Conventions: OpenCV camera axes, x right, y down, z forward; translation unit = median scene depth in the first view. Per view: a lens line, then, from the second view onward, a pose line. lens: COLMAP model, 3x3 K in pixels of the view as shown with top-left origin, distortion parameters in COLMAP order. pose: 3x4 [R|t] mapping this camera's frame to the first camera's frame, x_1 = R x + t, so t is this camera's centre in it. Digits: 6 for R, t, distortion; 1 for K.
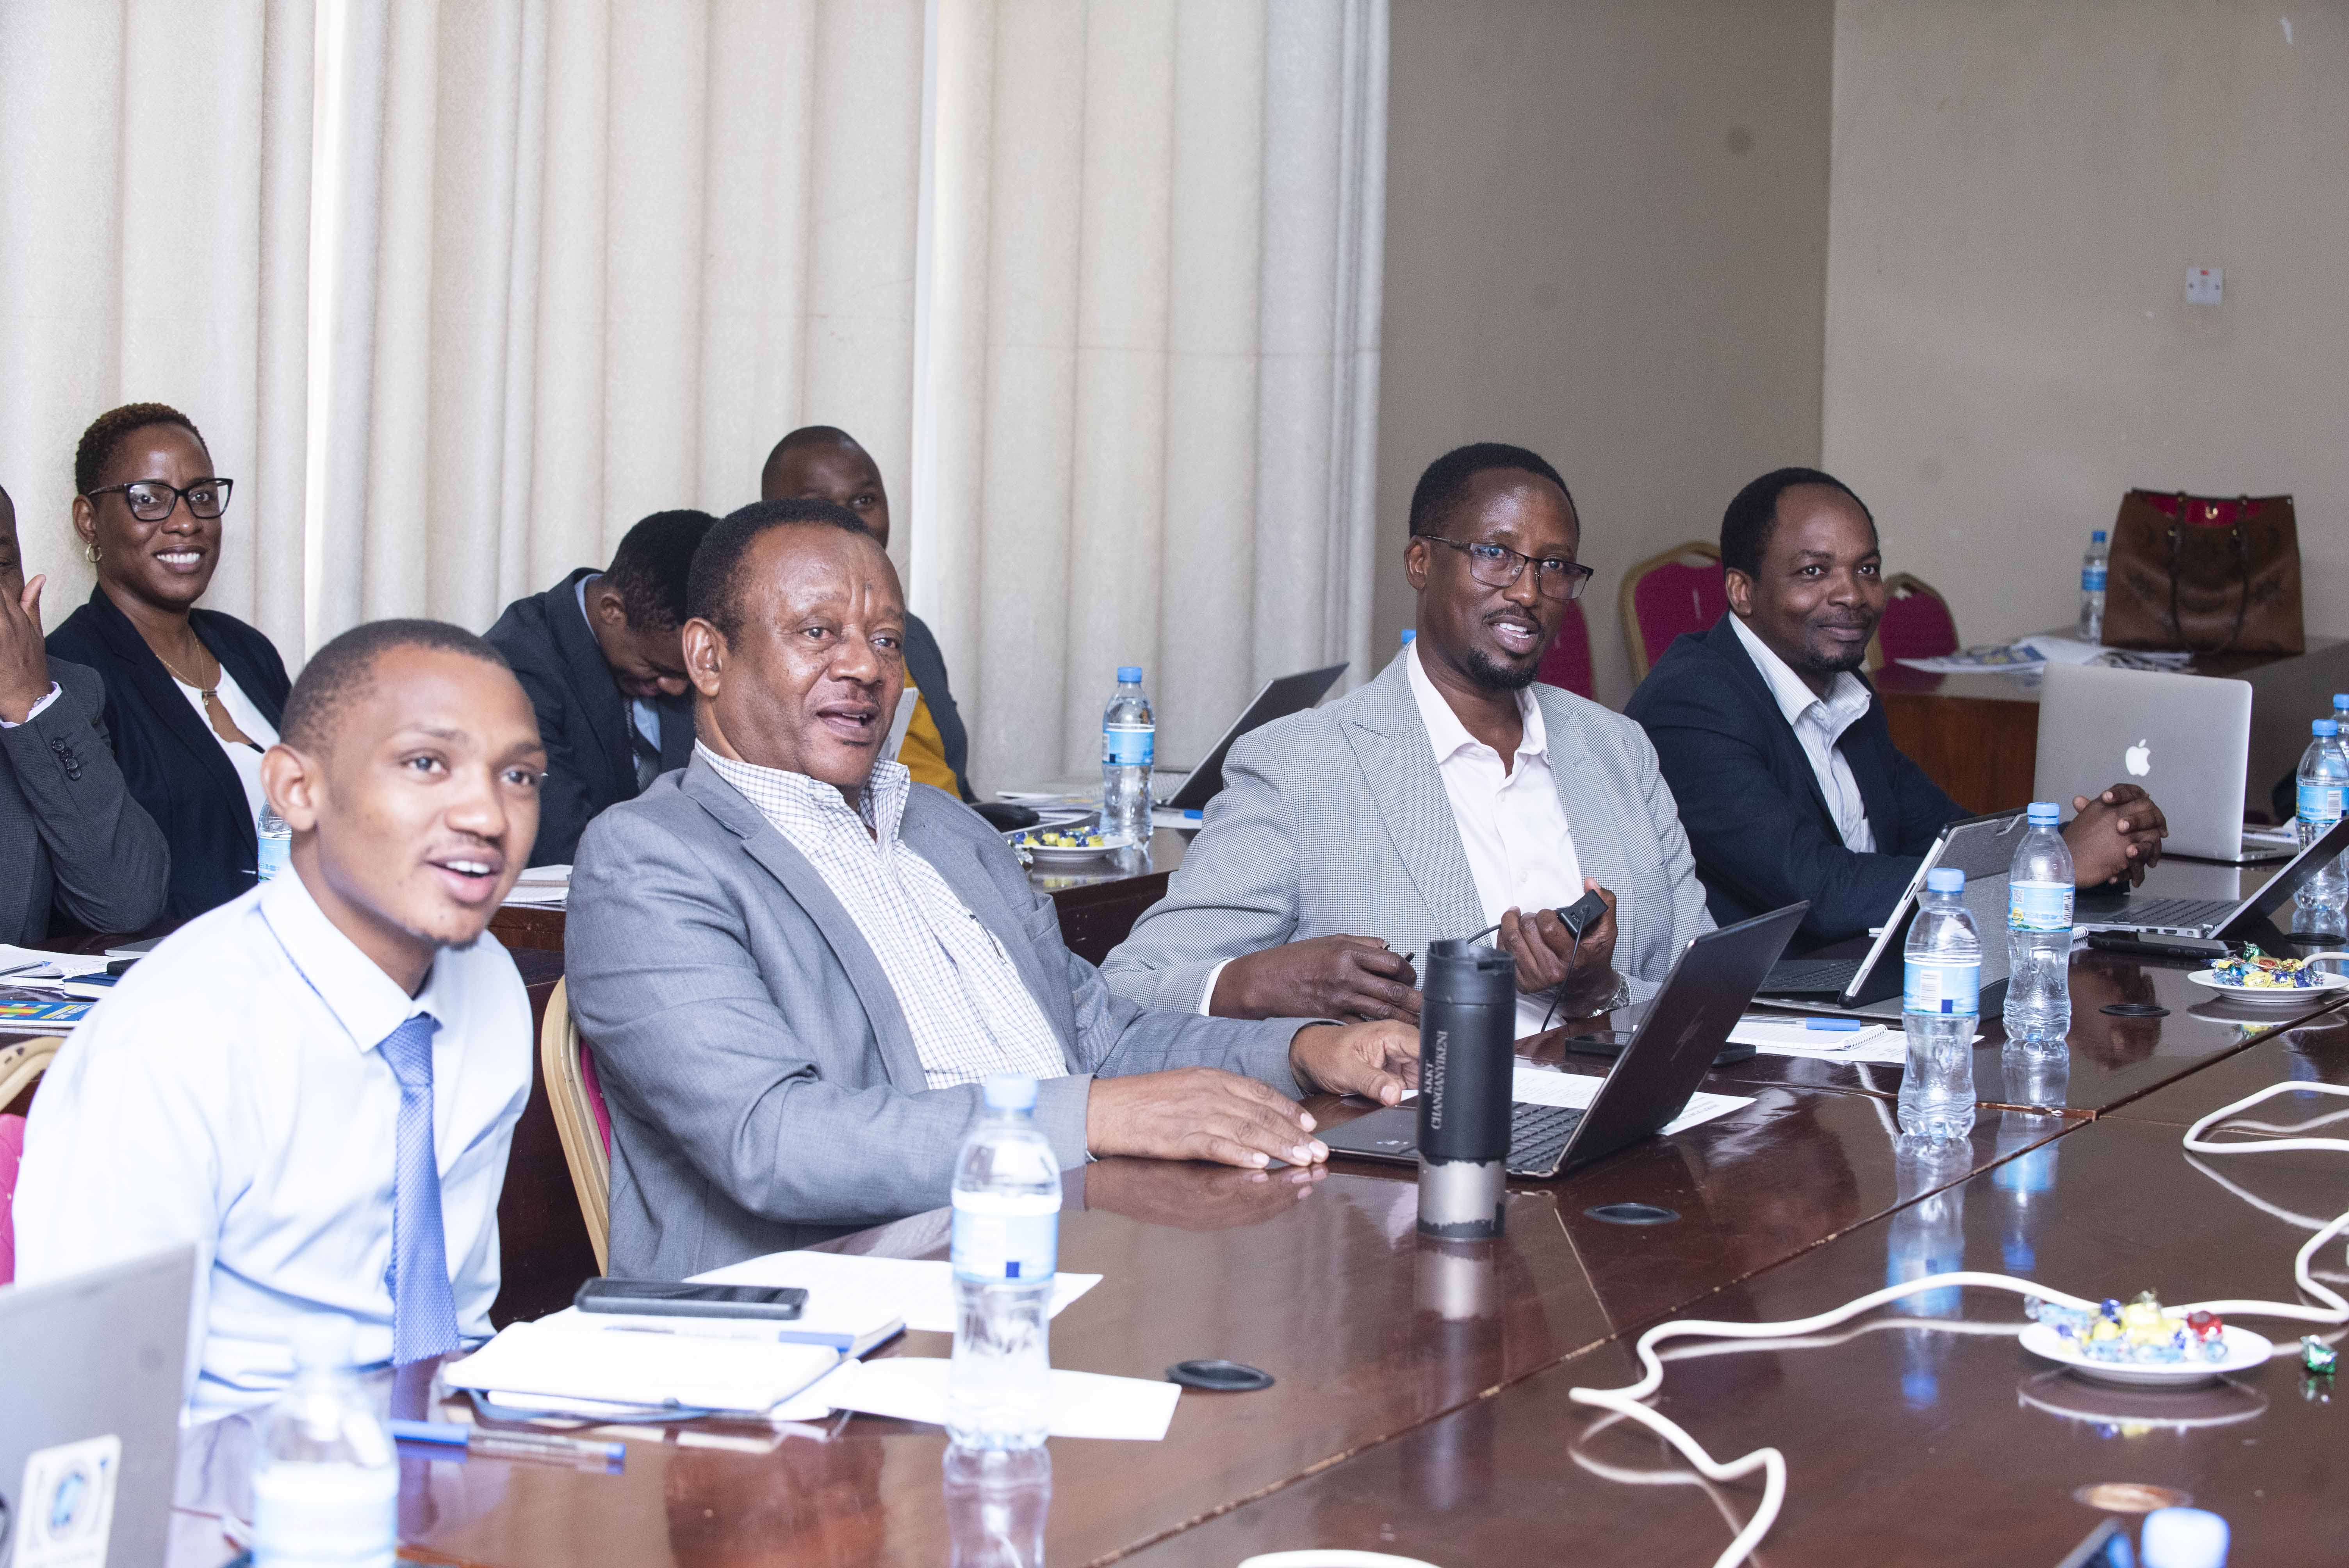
lens RADIAL K [[5221.2, 0, 1174.5], [0, 5221.2, 784.0], [0, 0, 1]] dist [-0.067823, -0.284199]
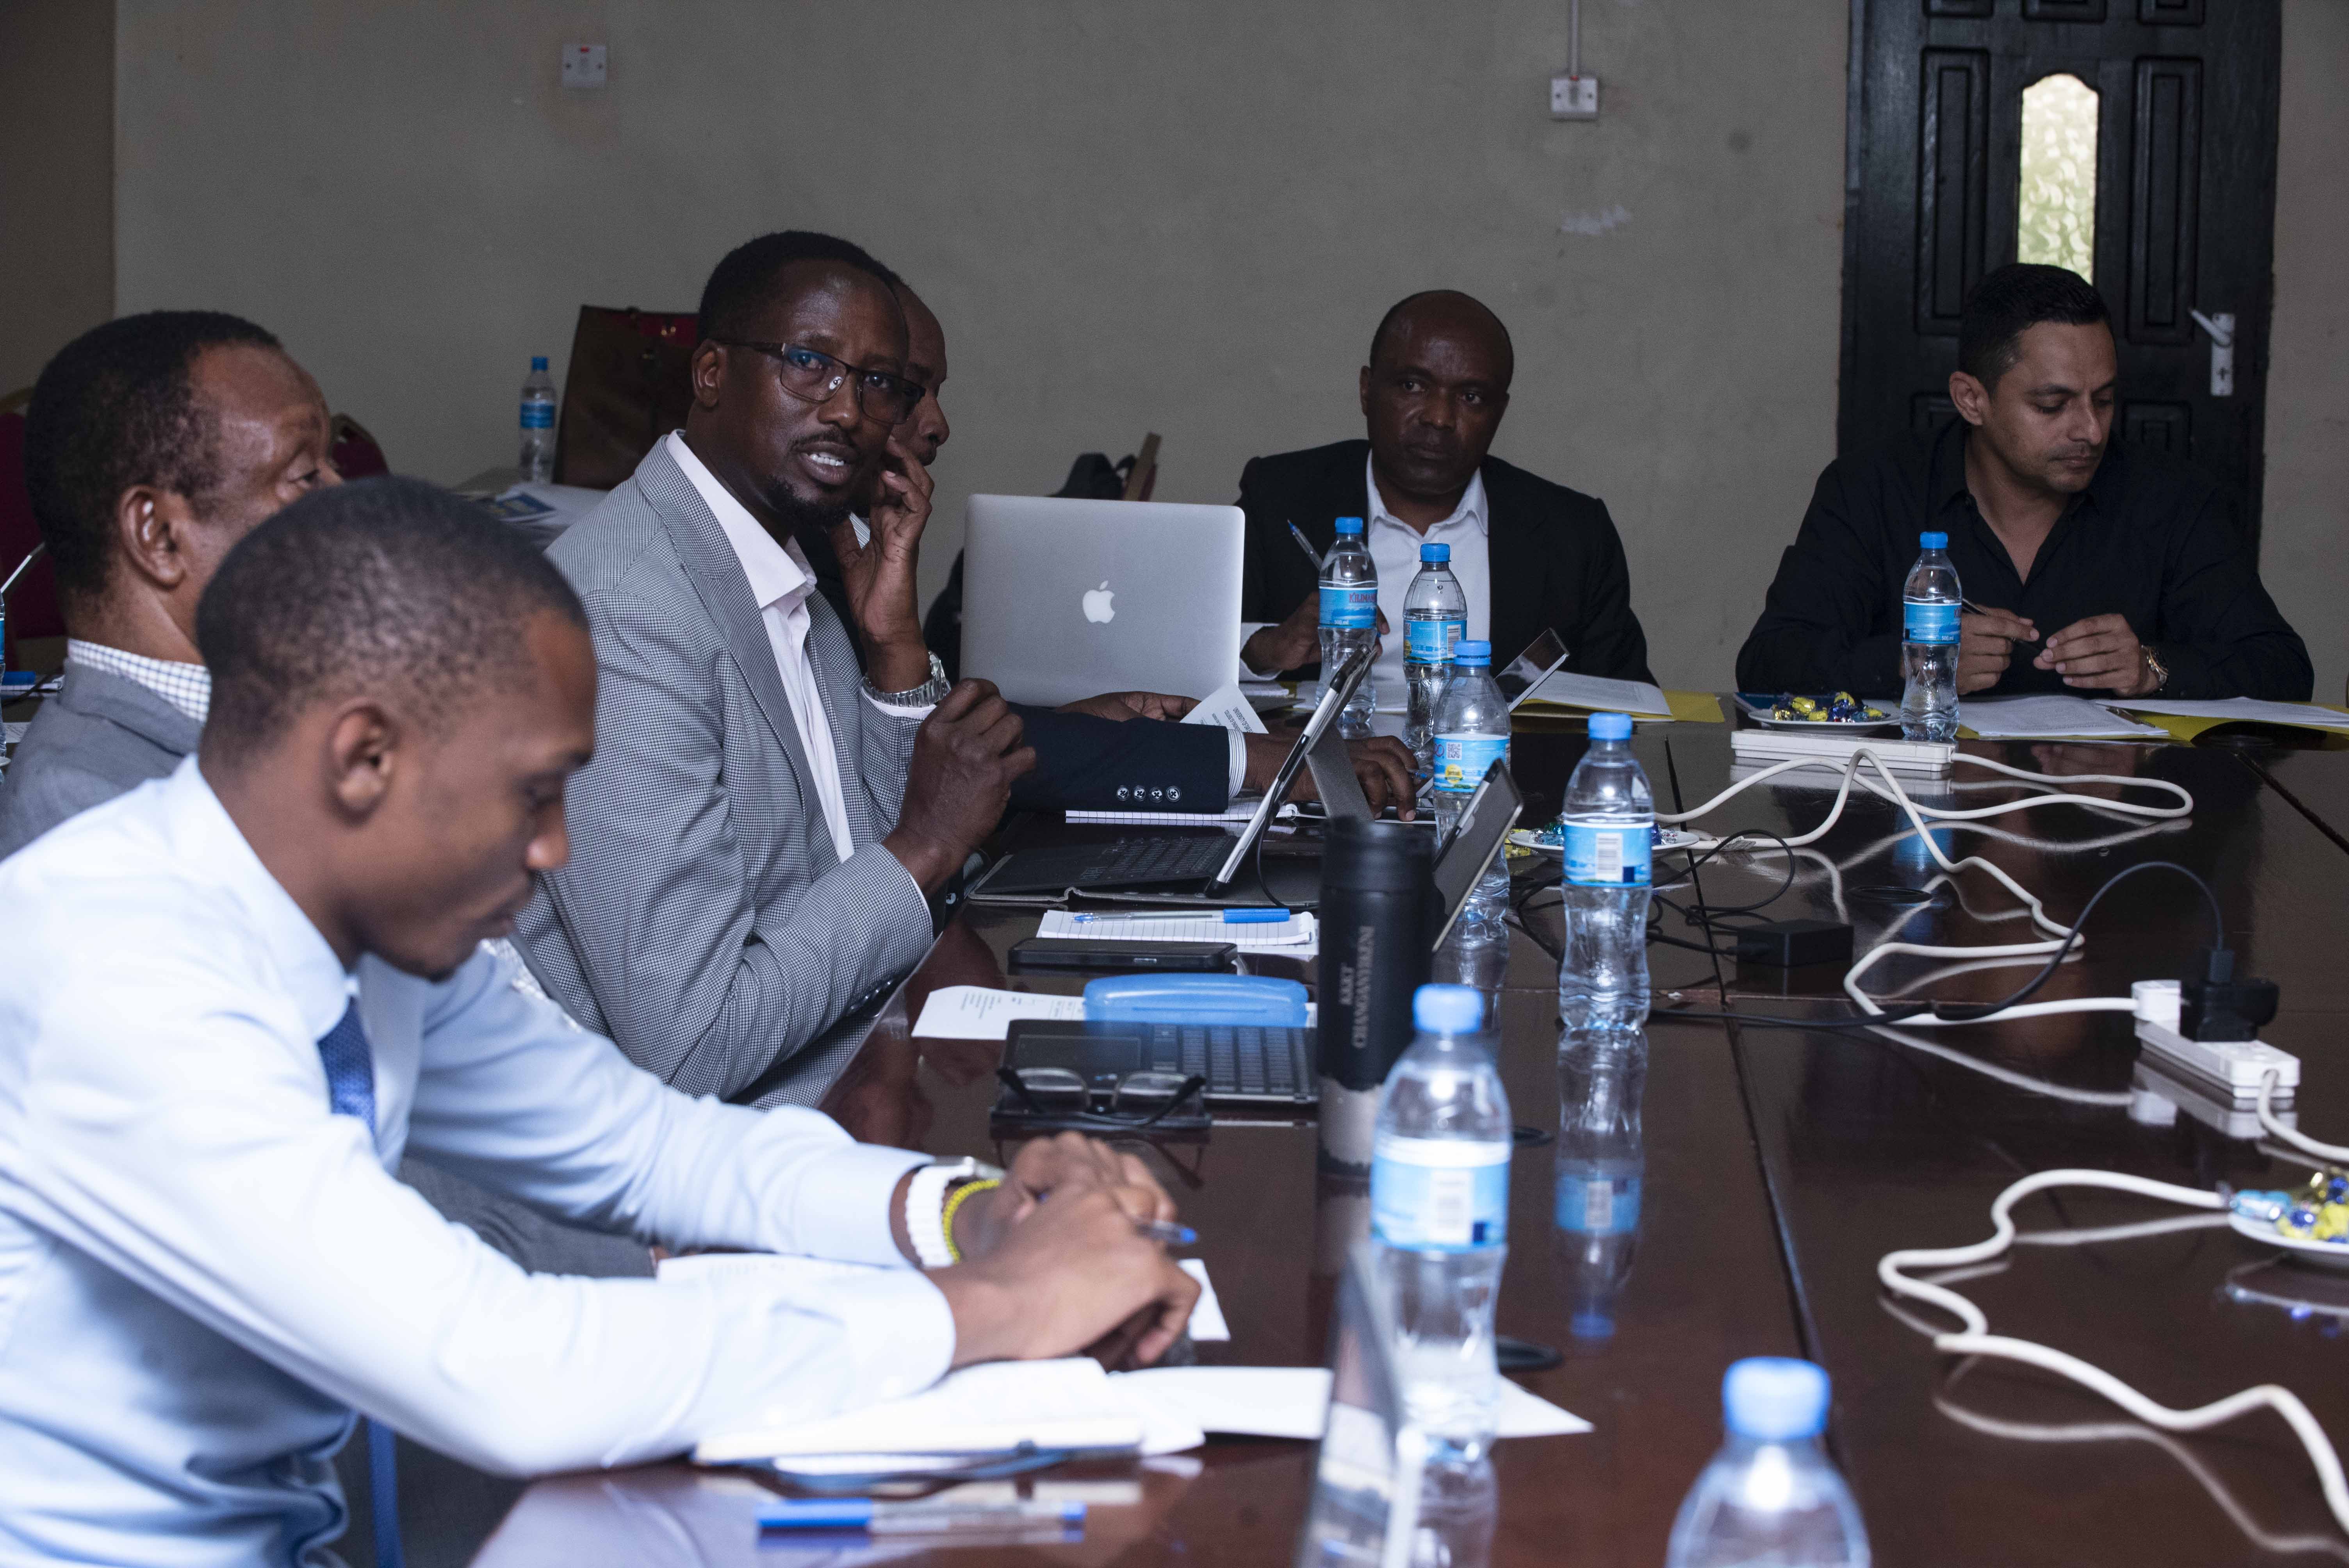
lens RADIAL K [[6123.6, 0, 1174.5], [0, 6123.6, 784.0], [0, 0, 1]] dist [0.589217, -10.974607]
pose [[0.937242, -0.052752, 0.344666, -0.218888], [0.046792, 0.998577, 0.025594, -0.000749], [-0.345525, -0.007860, 0.938377, 0.078035]]
